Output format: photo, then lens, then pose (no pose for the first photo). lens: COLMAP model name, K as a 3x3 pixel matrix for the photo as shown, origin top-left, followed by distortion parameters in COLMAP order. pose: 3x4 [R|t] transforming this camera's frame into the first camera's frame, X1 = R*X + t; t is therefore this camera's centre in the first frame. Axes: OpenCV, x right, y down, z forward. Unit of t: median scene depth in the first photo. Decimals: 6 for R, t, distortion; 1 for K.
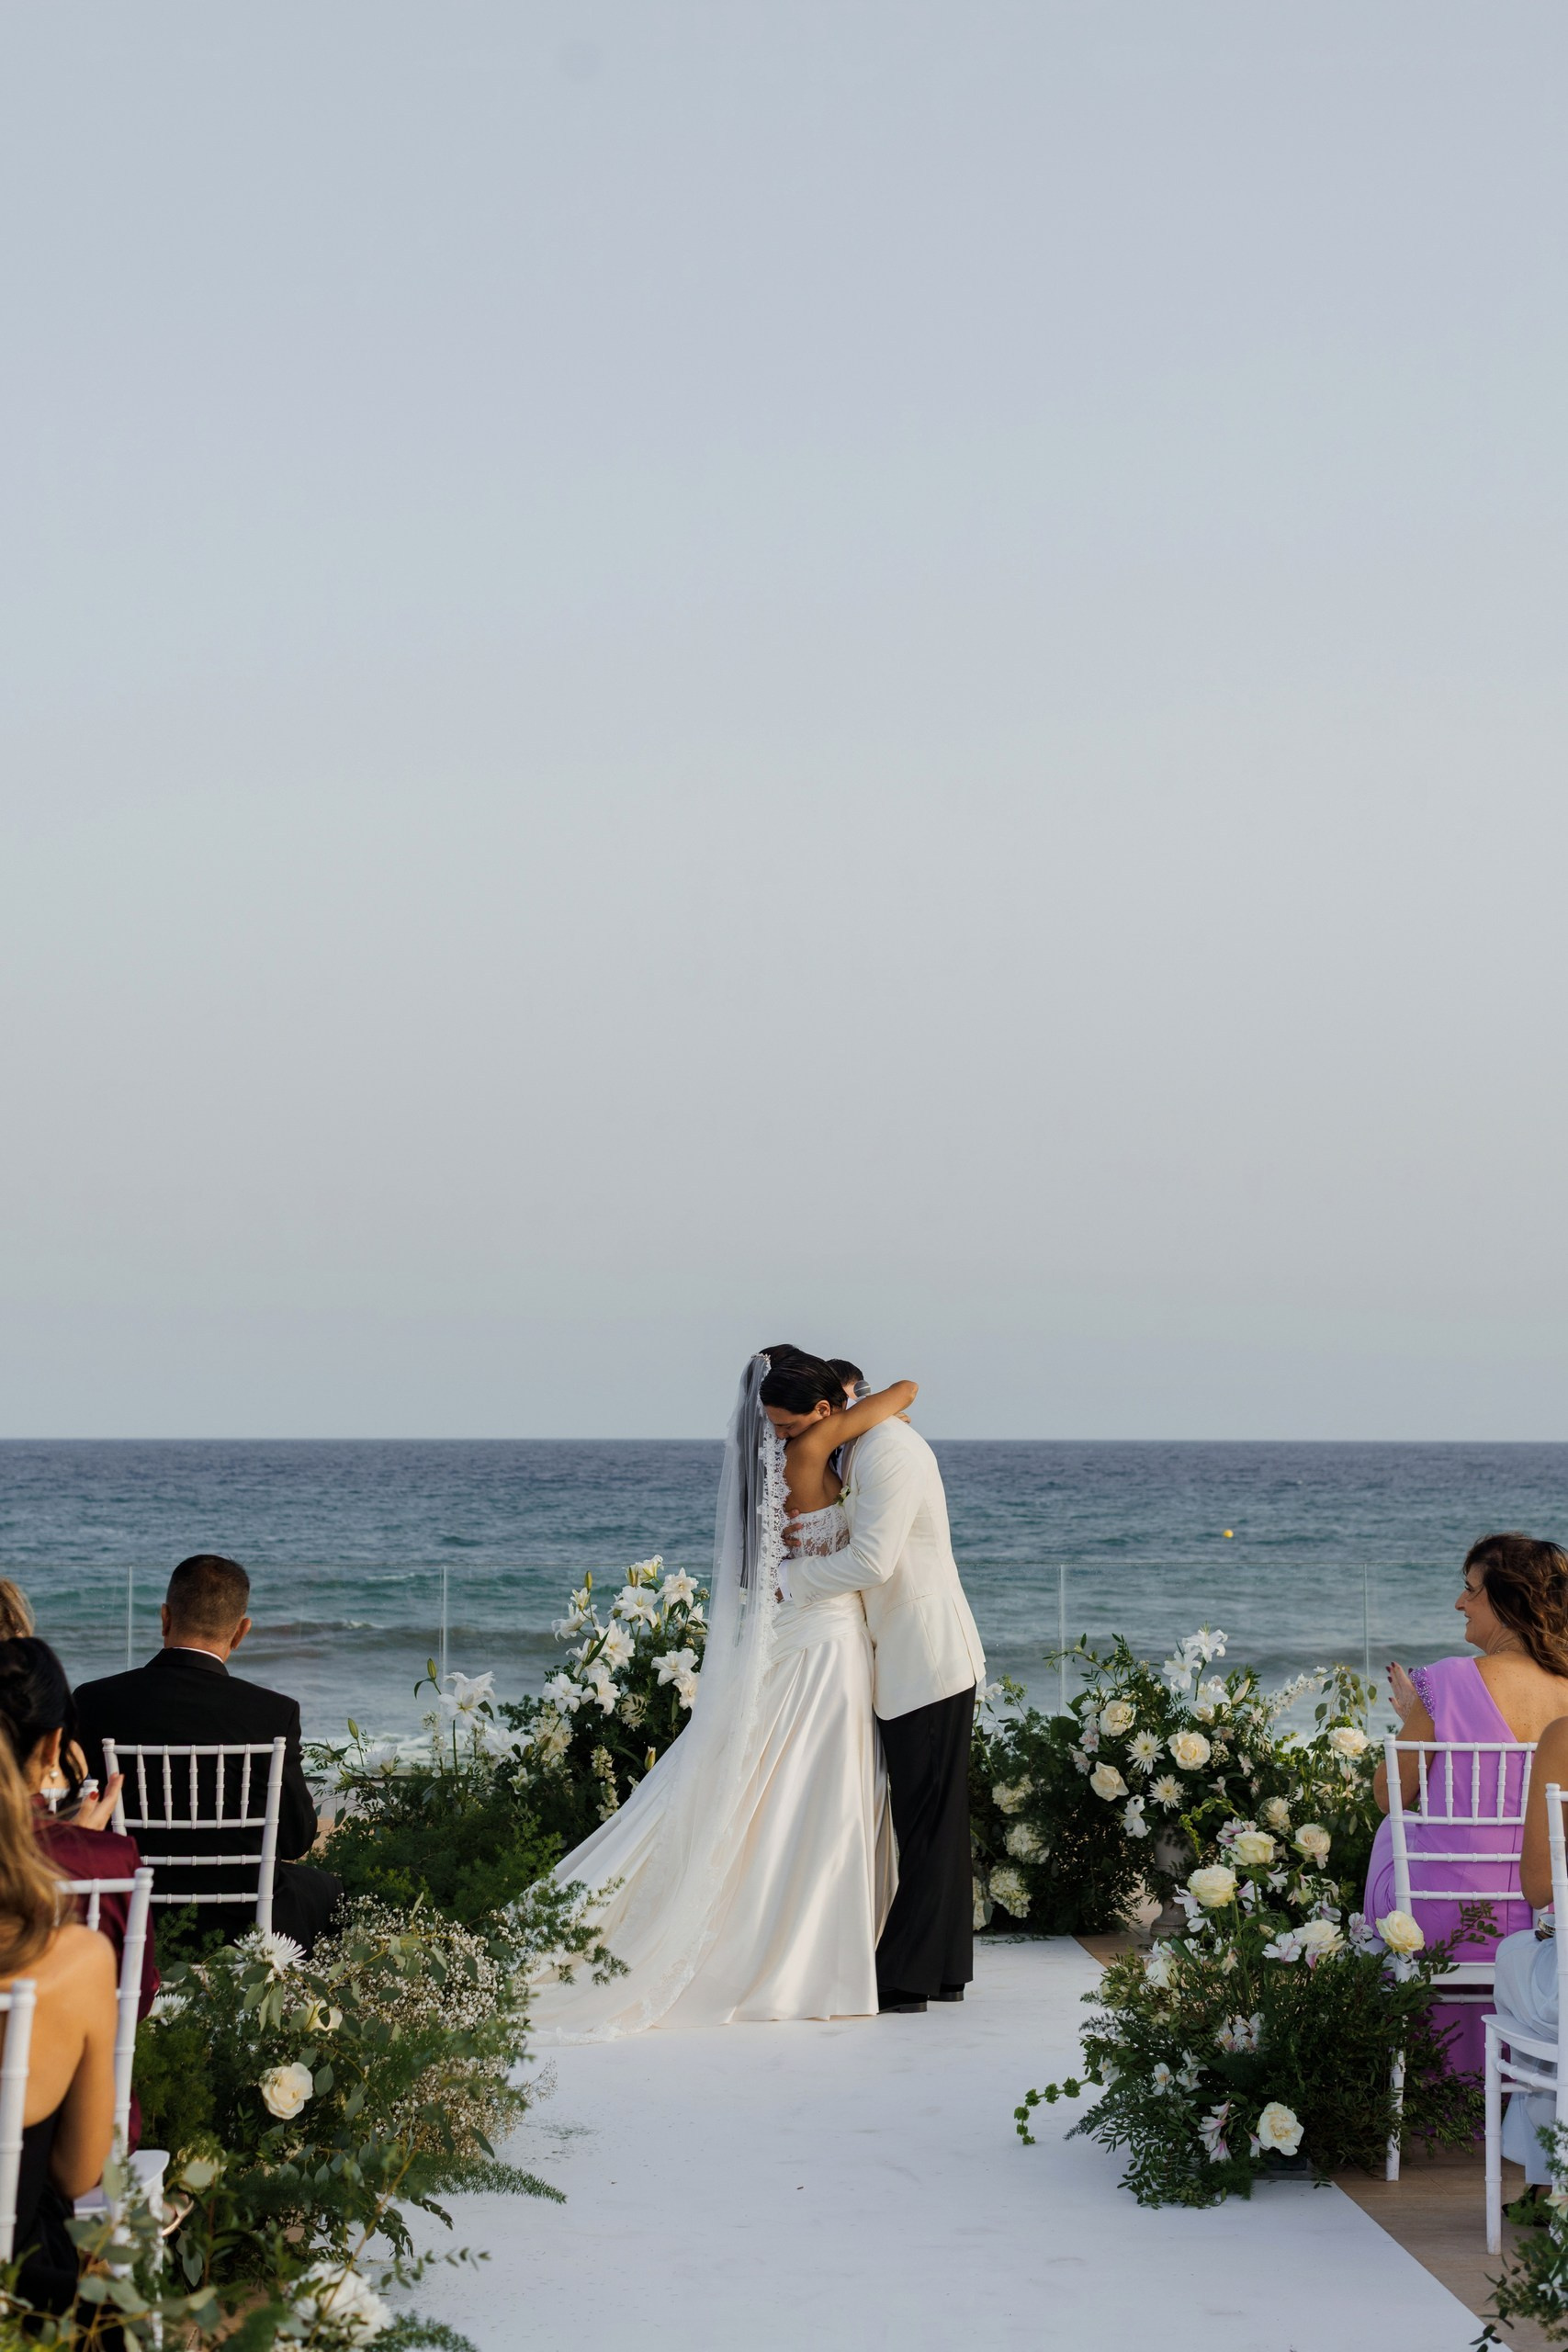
lens RADIAL K [[3296.1, 0, 784.0], [0, 3296.1, 1176.0], [0, 0, 1]] dist [-0.012188, -0.058728]
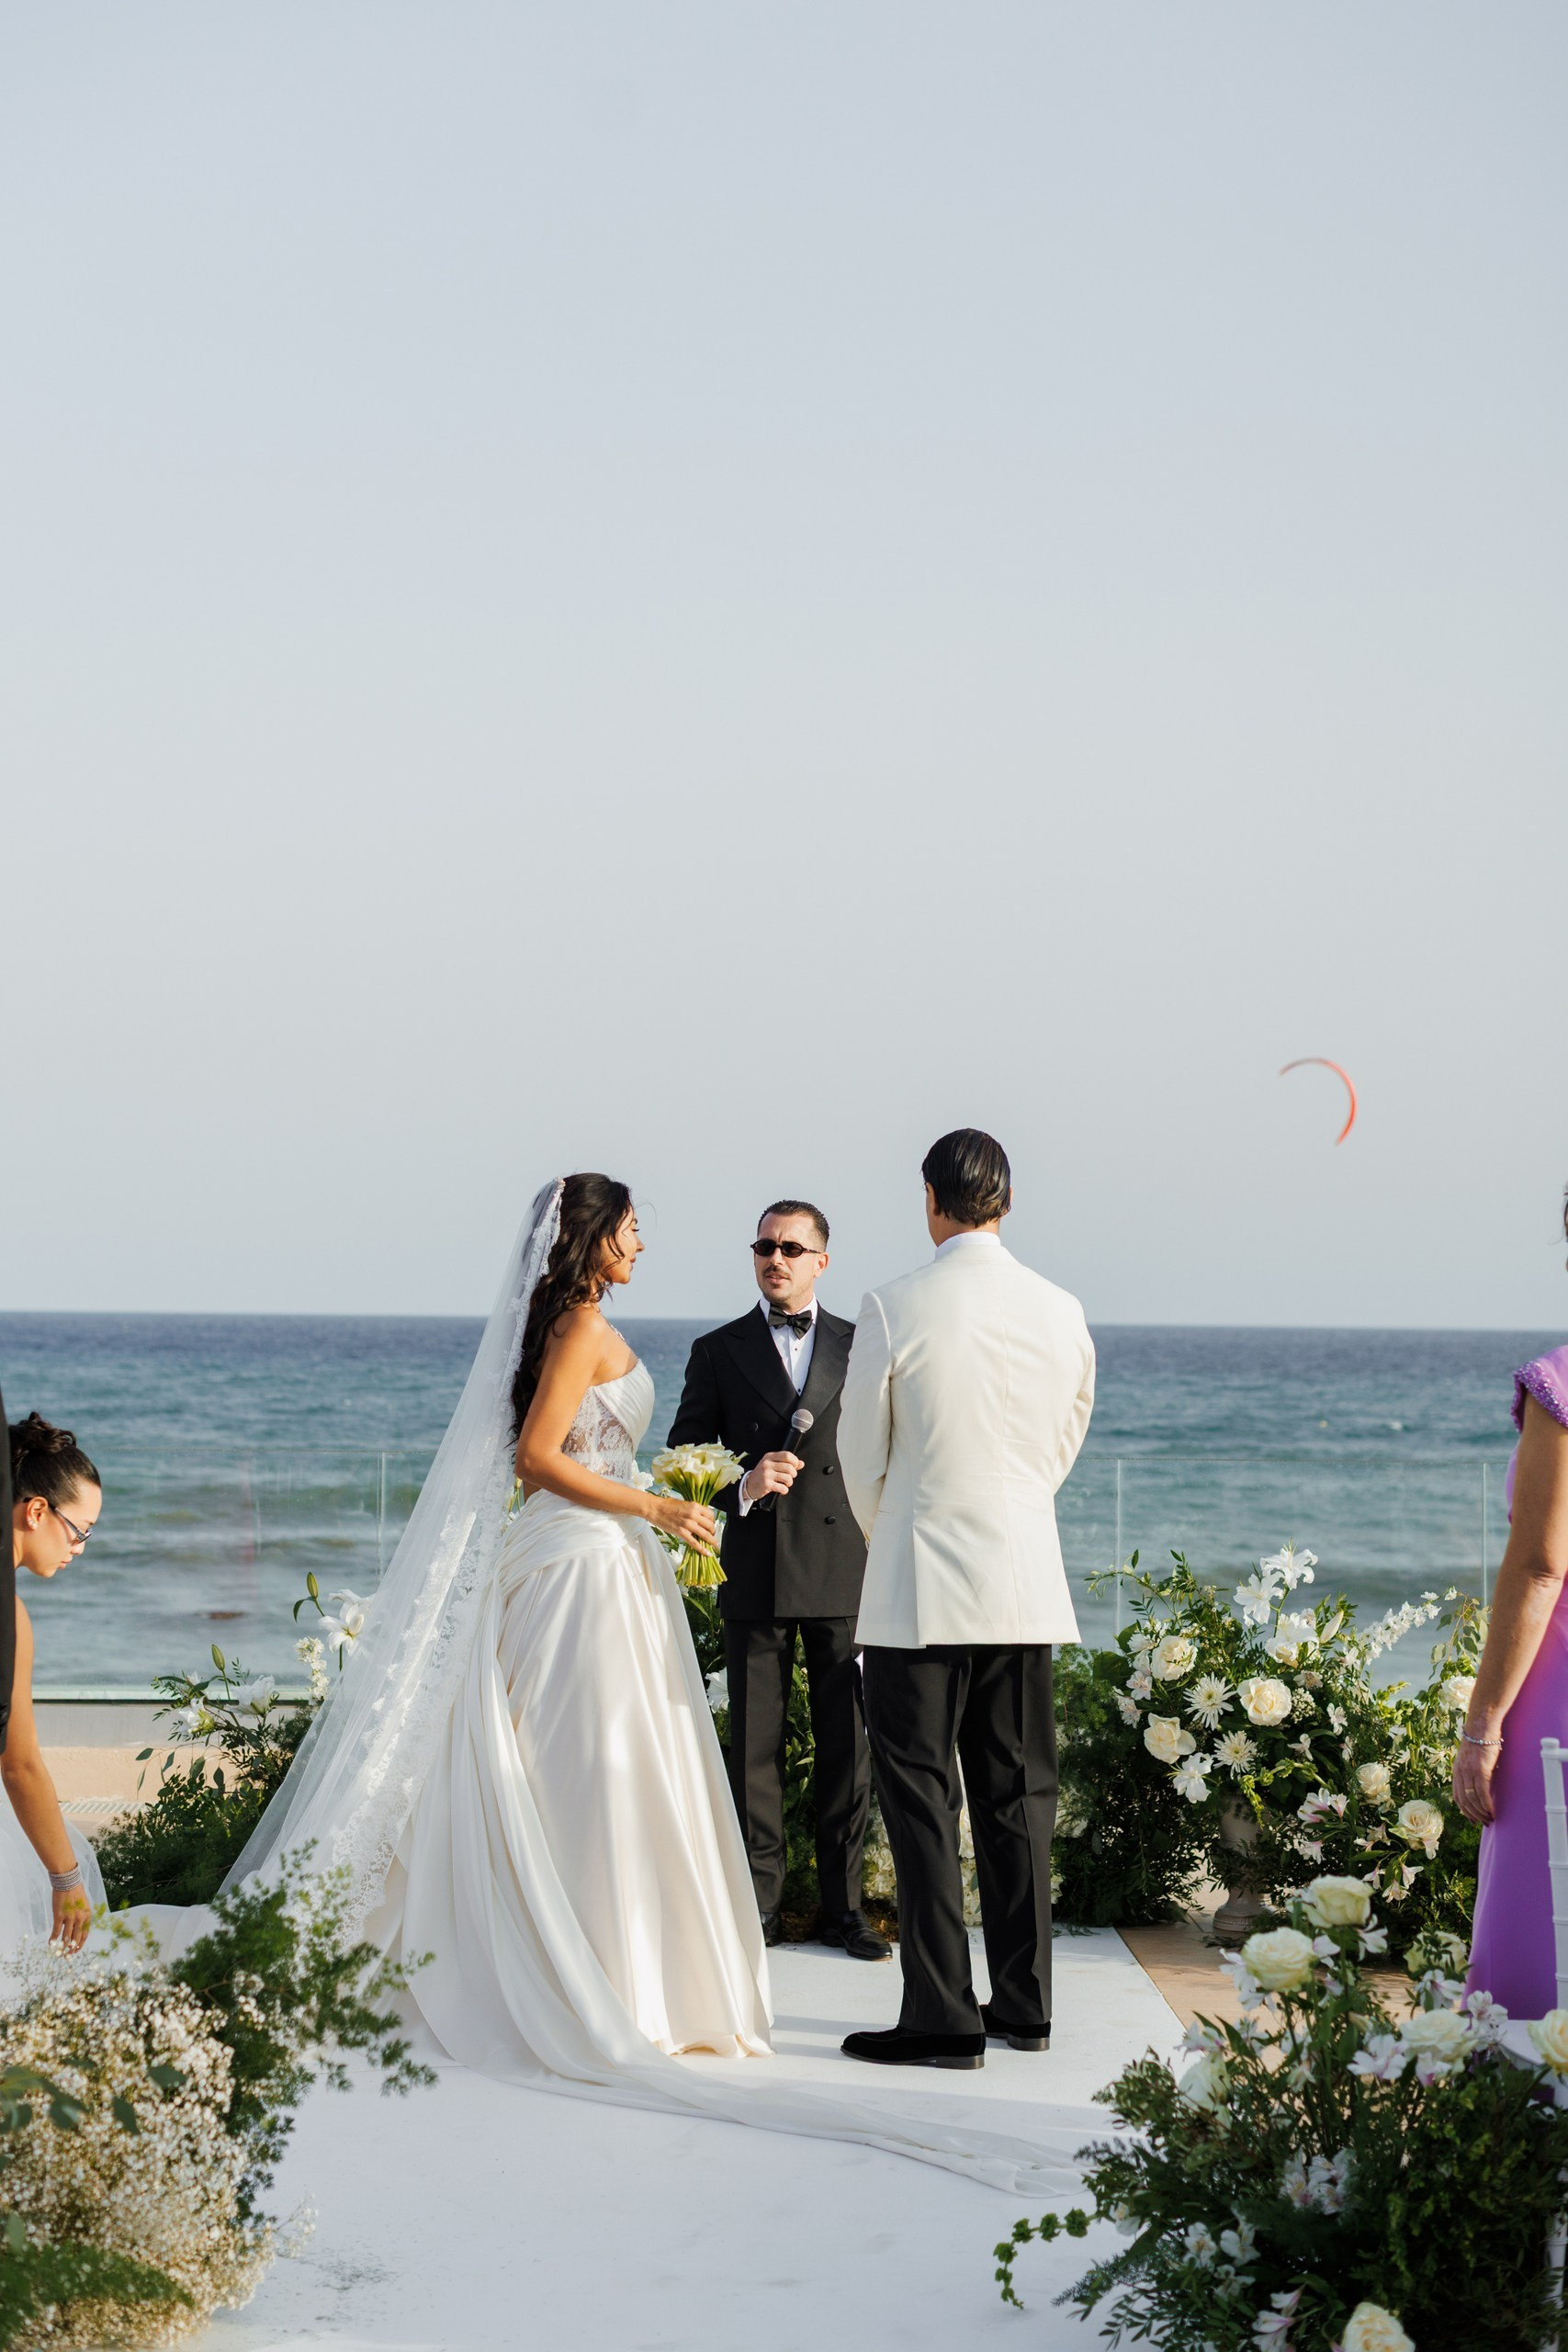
lens RADIAL K [[3296.1, 0, 784.0], [0, 3296.1, 1176.0], [0, 0, 1]] dist [-0.012188, -0.058728]
pose [[0.999471, 0.009211, -0.031182, 0.031151], [-0.007839, 0.999008, 0.043839, 0.014761], [0.031555, -0.043572, 0.998552, 0.212217]]
